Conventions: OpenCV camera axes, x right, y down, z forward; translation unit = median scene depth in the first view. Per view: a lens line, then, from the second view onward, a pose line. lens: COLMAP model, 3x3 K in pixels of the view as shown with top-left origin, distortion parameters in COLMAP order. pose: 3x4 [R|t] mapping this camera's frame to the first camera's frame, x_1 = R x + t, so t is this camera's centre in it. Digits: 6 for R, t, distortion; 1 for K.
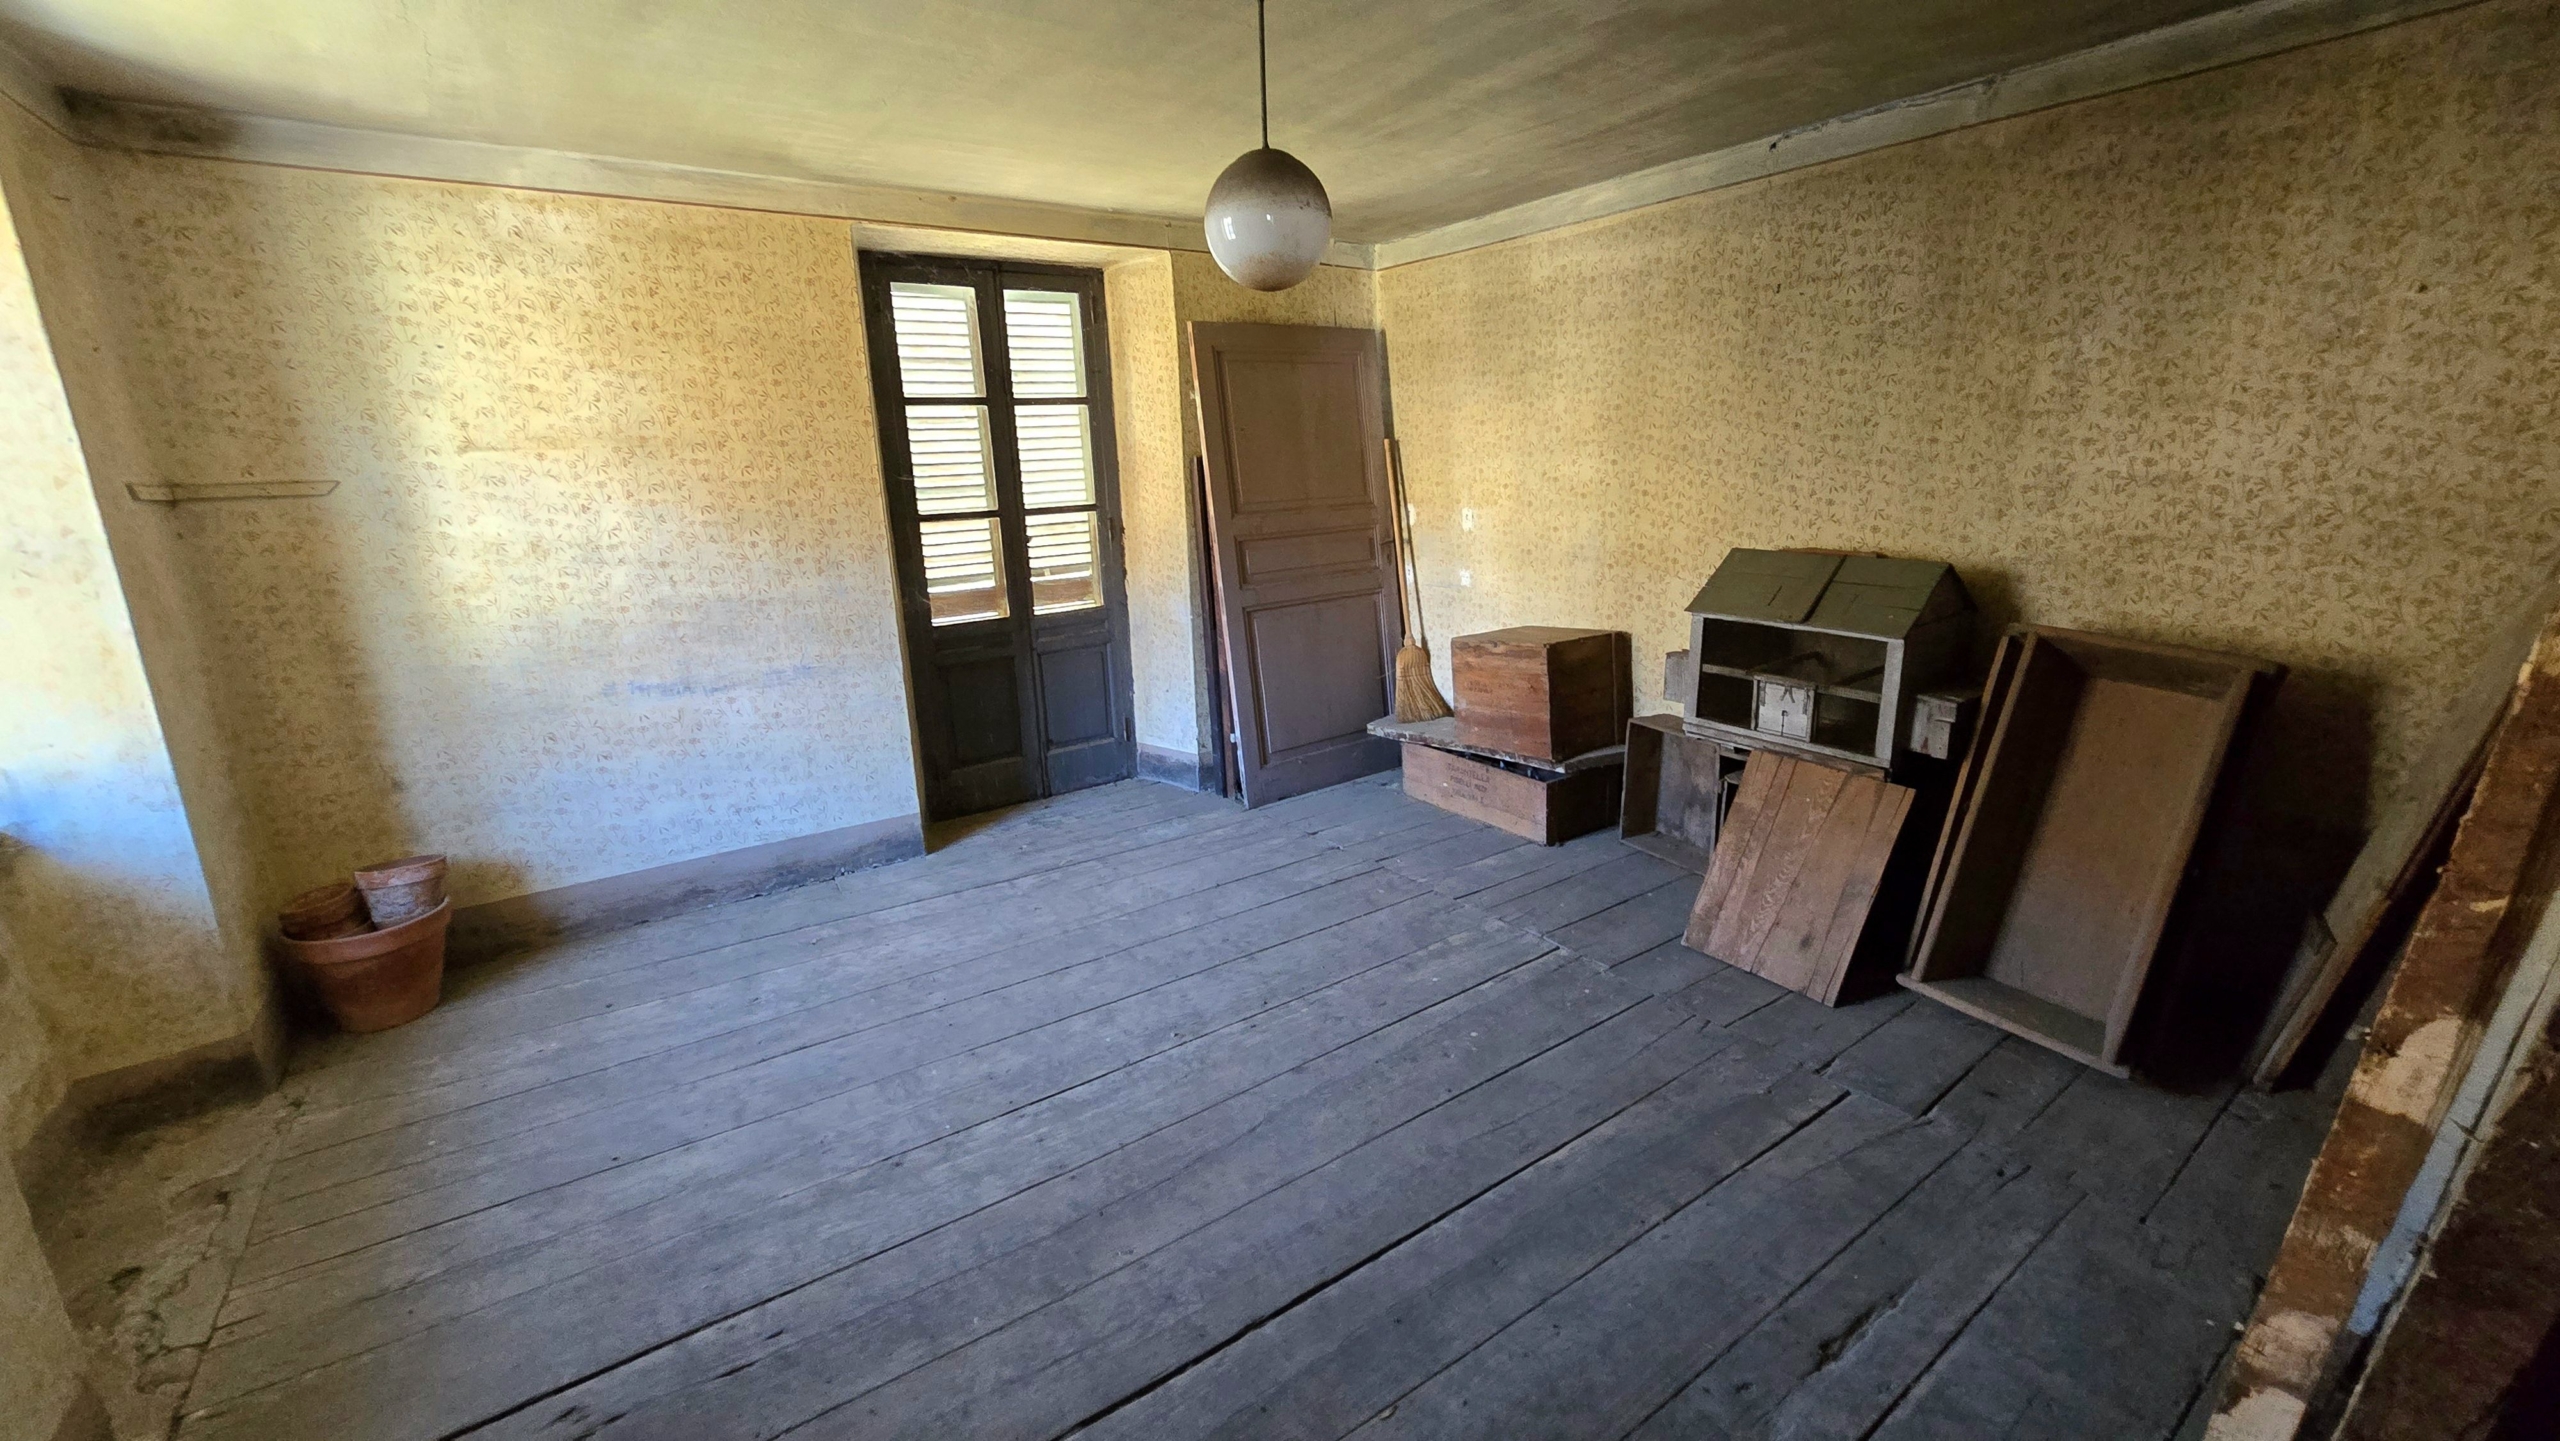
lens RADIAL K [[1037.3, 0, 1278.3], [0, 1037.3, 700.1], [0, 0, 1]] dist [-0.004284, 0.000260]
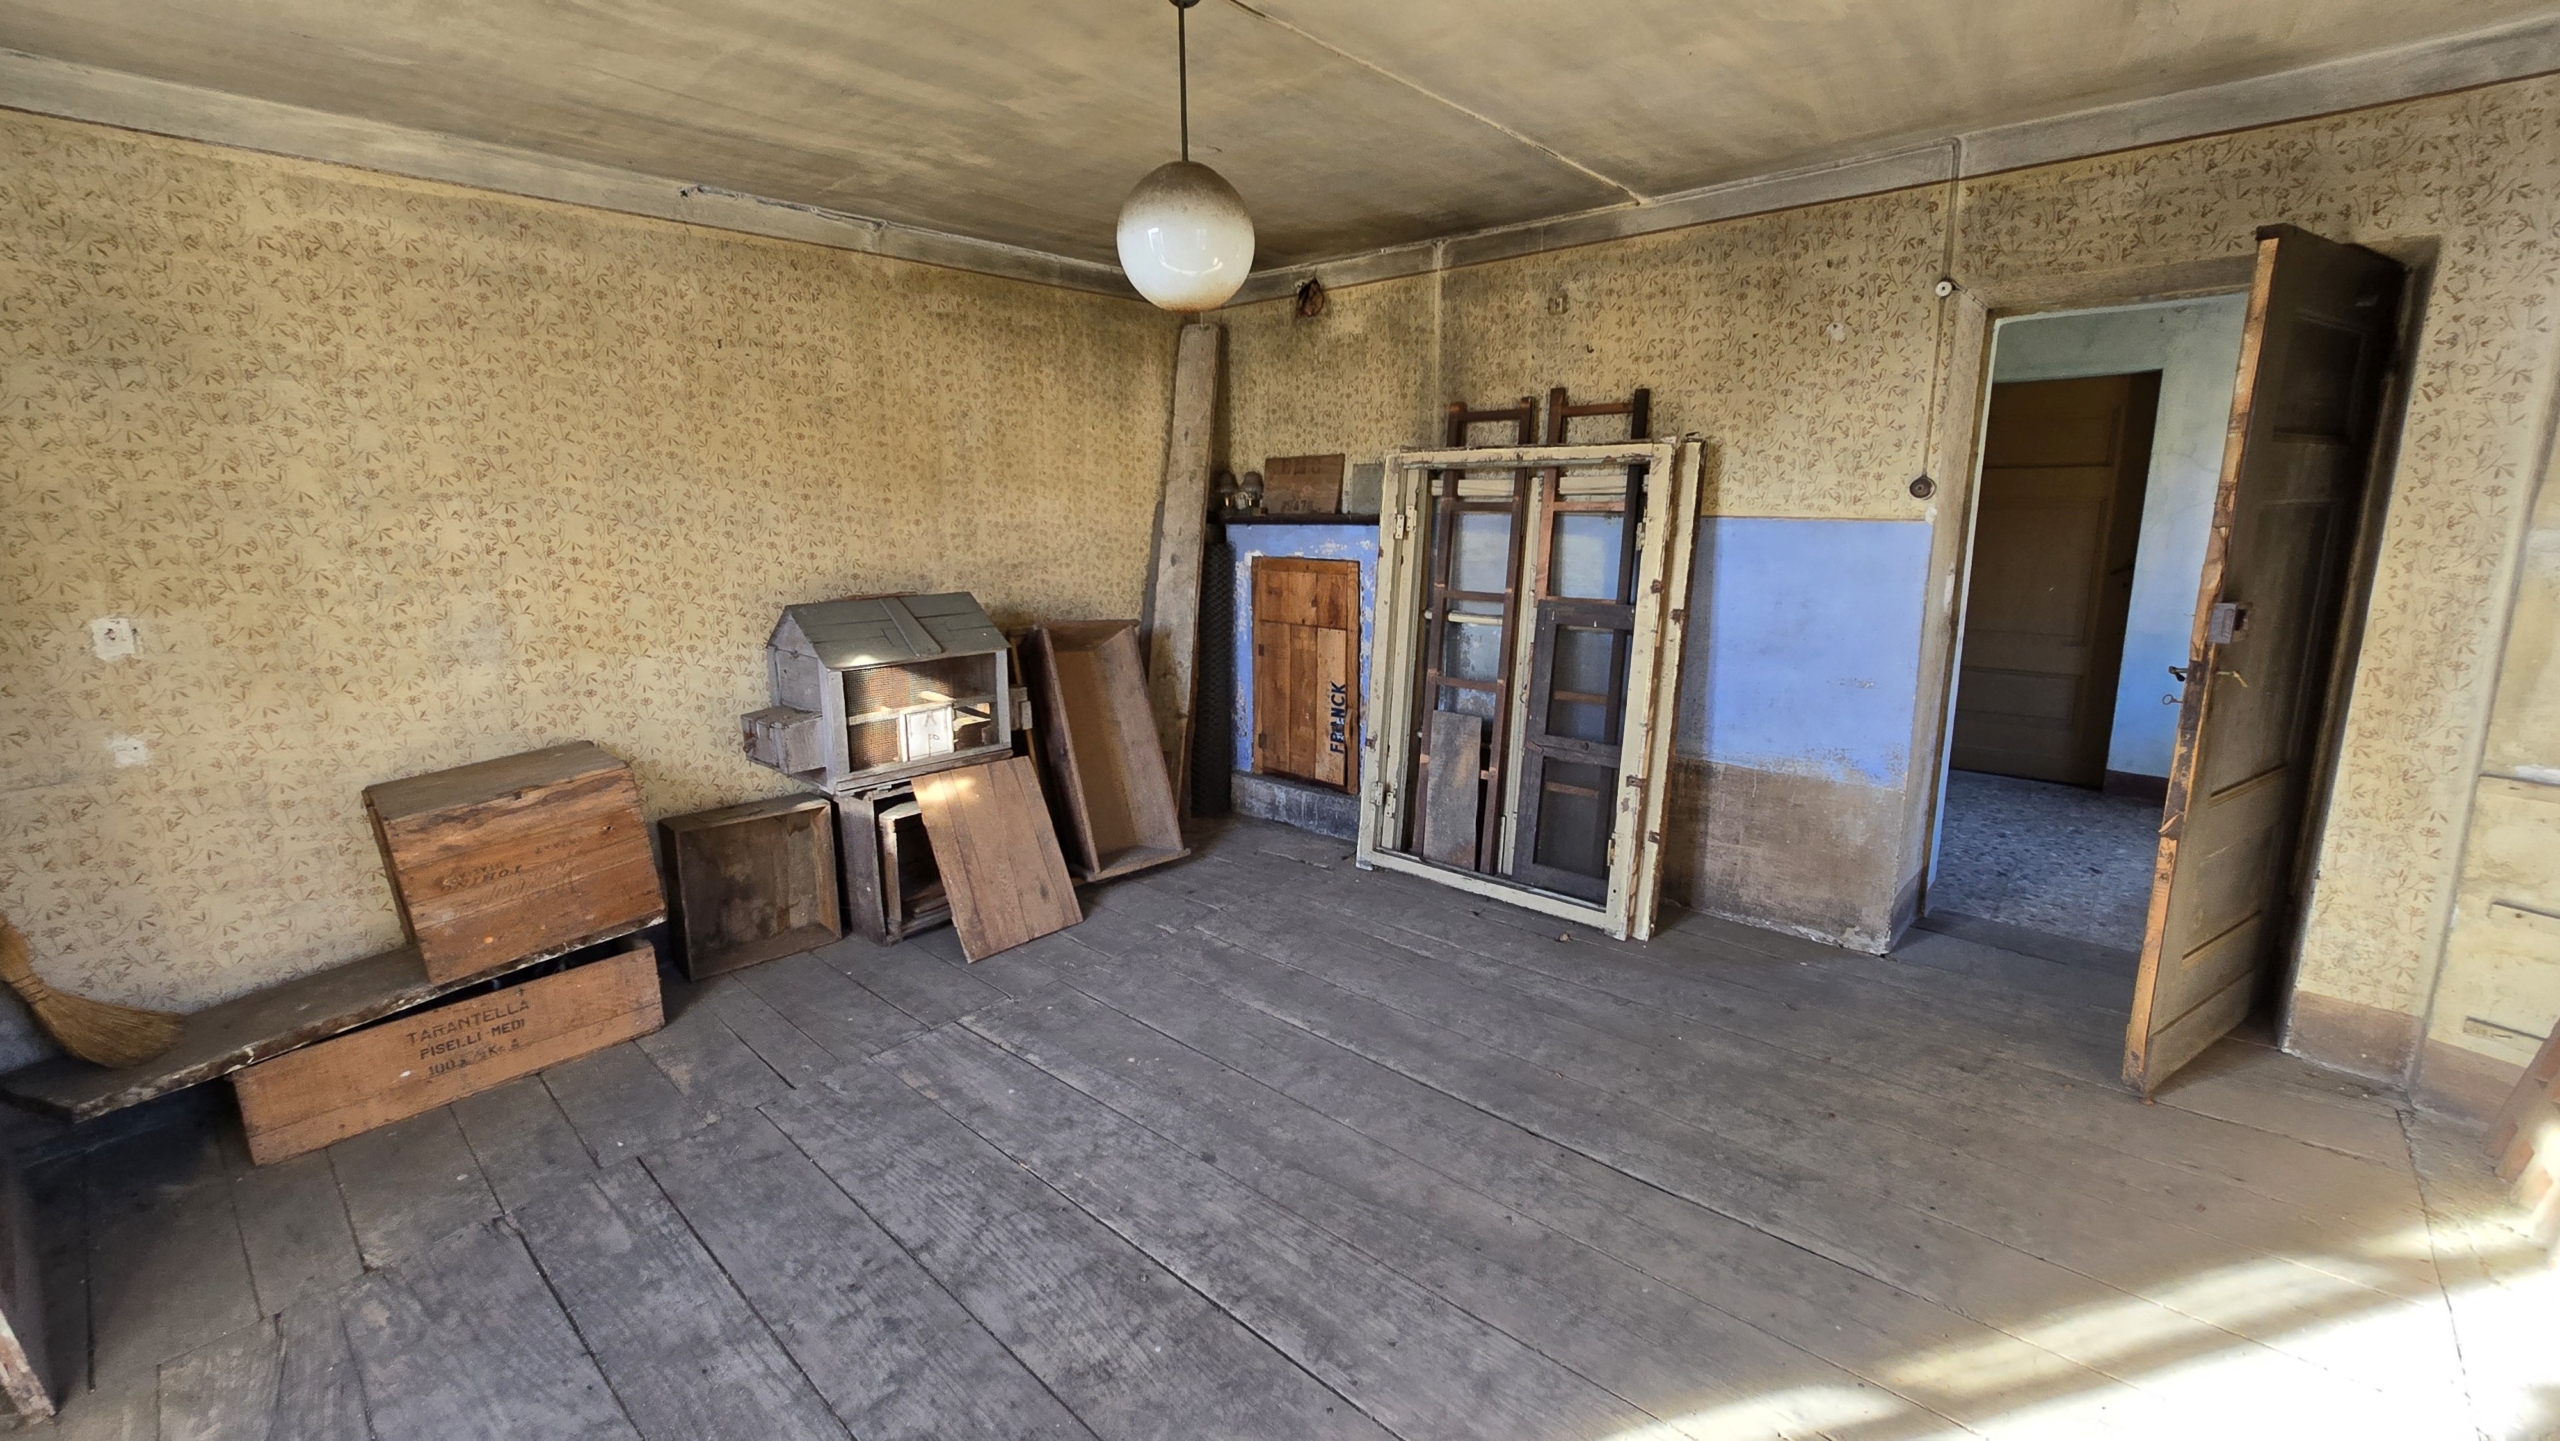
lens RADIAL K [[1045.9, 0, 1293.5], [0, 1045.9, 693.6], [0, 0, 1]] dist [0.001900, 0.000093]
pose [[-0.240727, -0.151340, 0.958721, -0.665055], [0.240438, 0.947683, 0.209969, -0.168510], [-0.940341, 0.281058, -0.191745, 0.802141]]
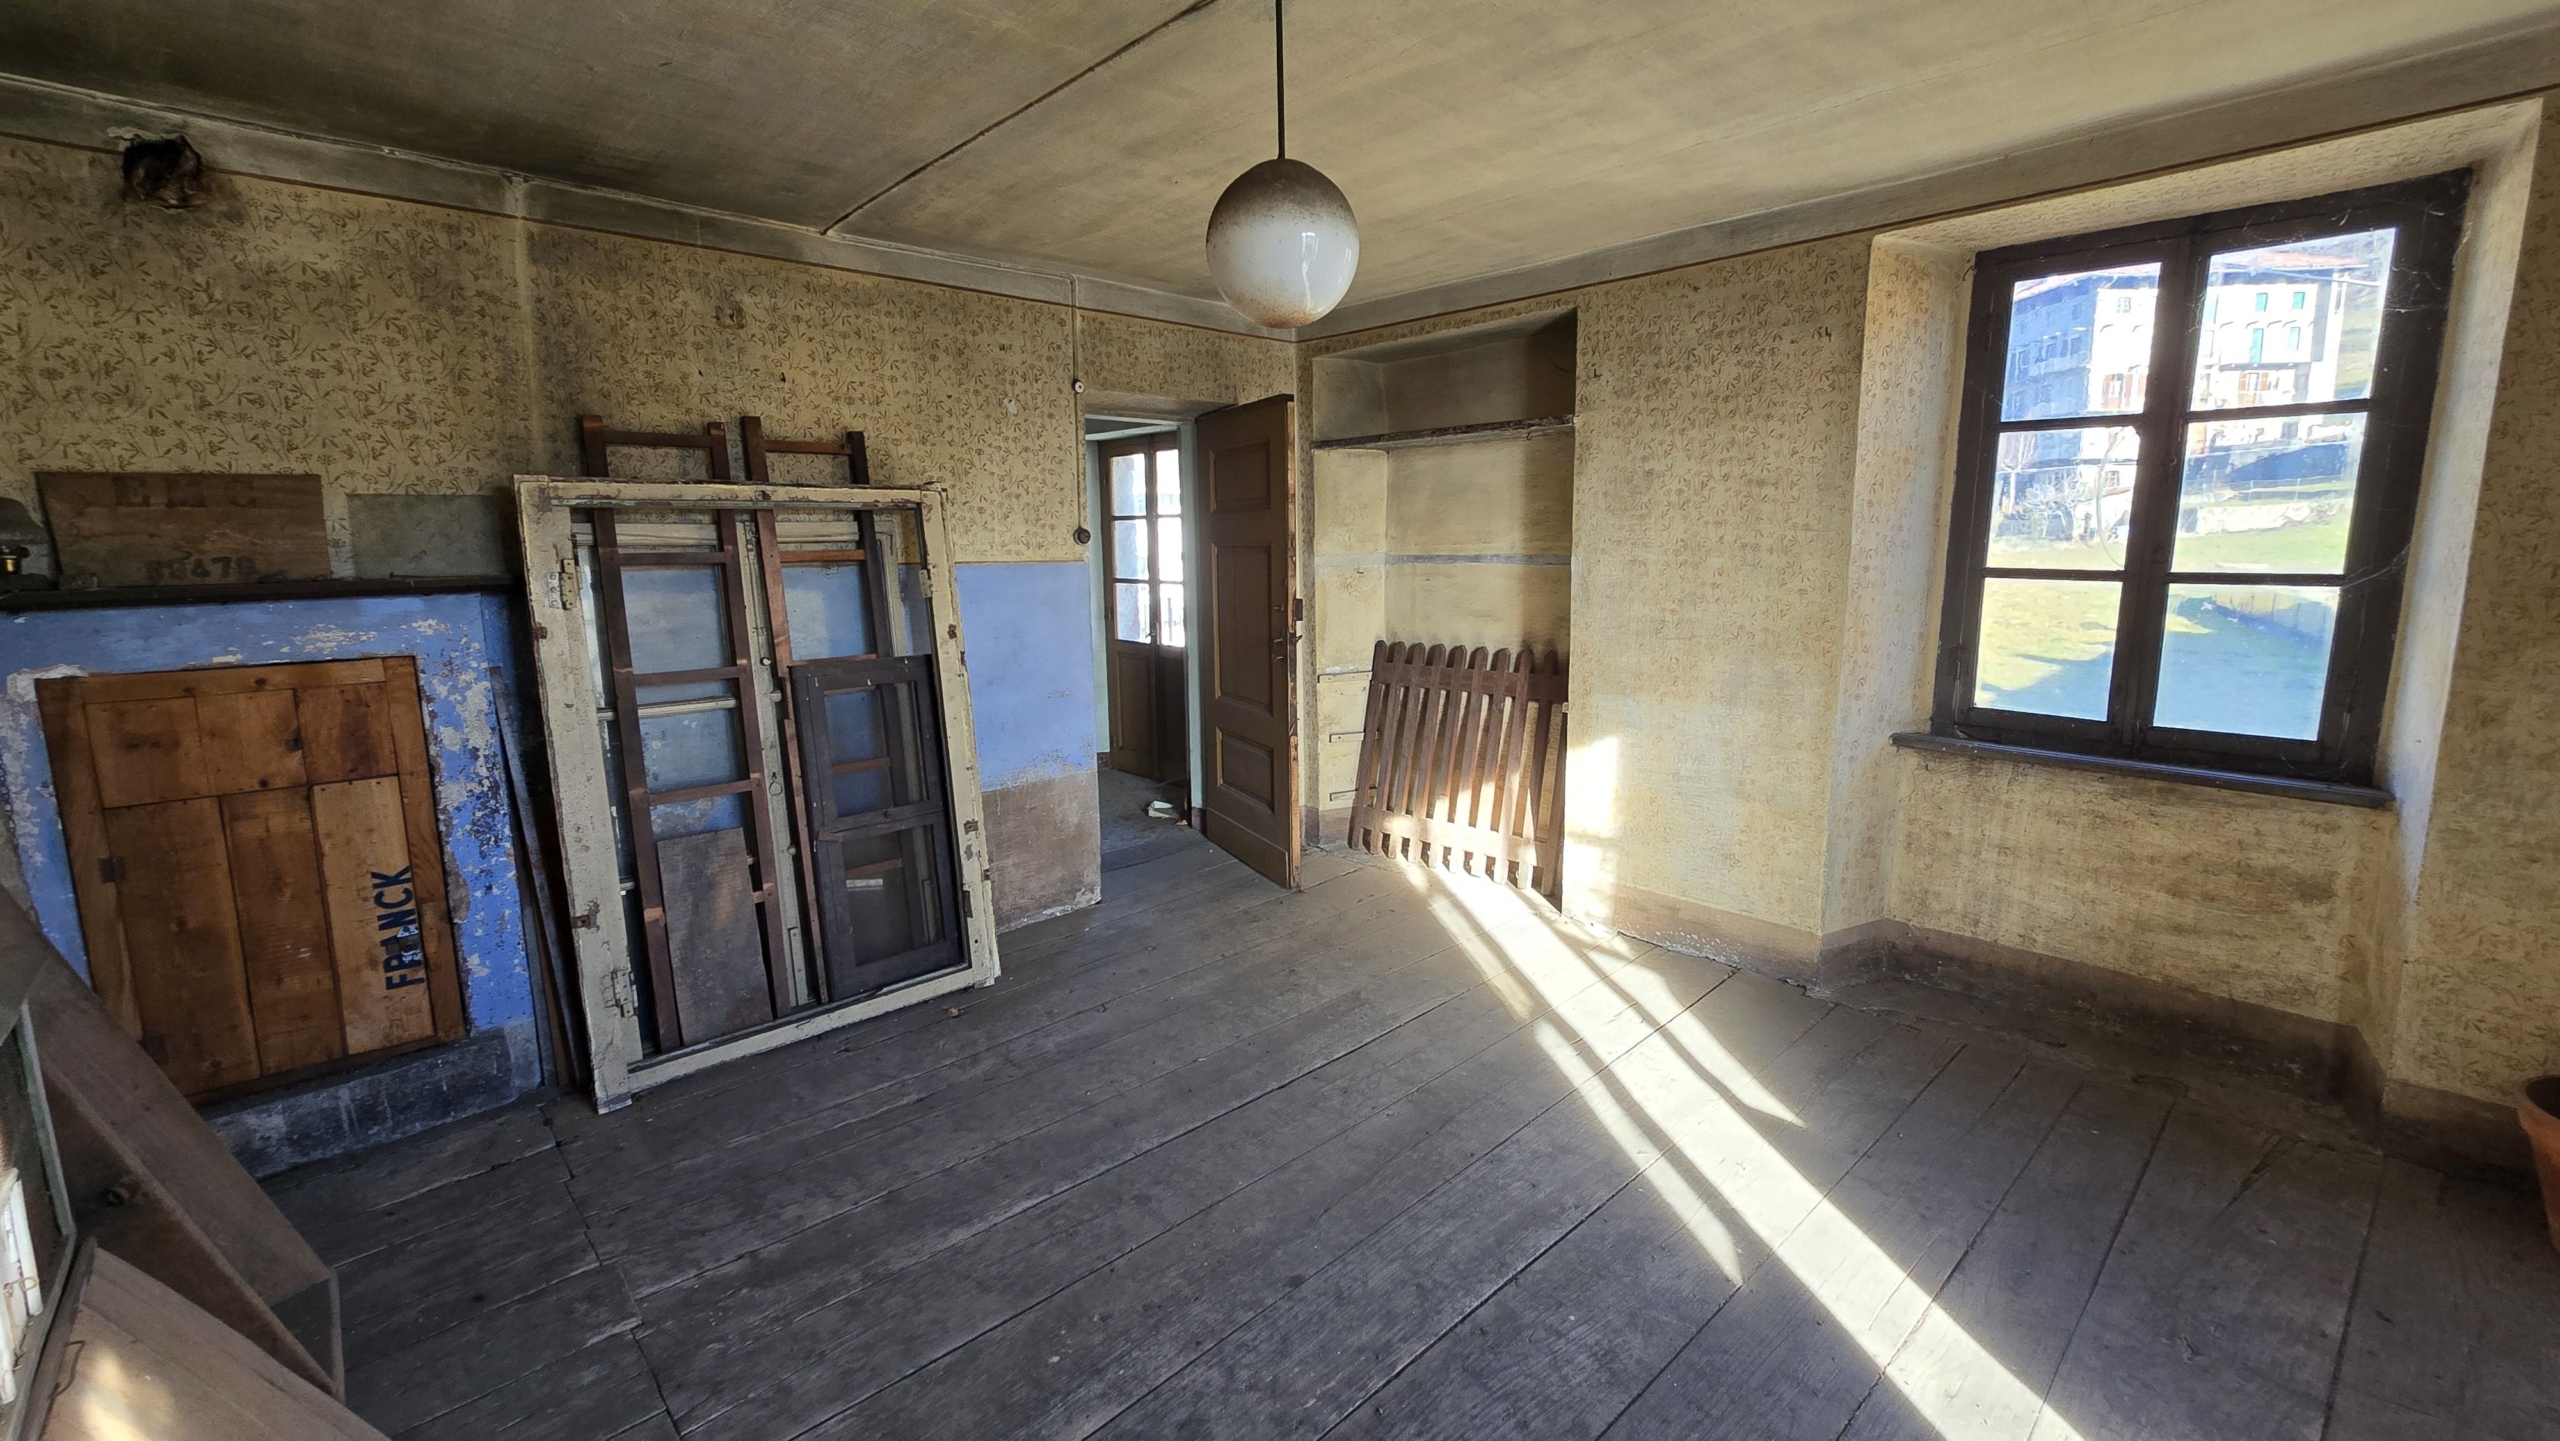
lens RADIAL K [[1051.3, 0, 1274.8], [0, 1051.3, 693.9], [0, 0, 1]] dist [-0.002709, -0.000200]
pose [[-0.988055, 0.062555, -0.140834, 0.098244], [0.005435, 0.927481, 0.373831, -0.299149], [0.154005, 0.368600, -0.916742, 1.274598]]
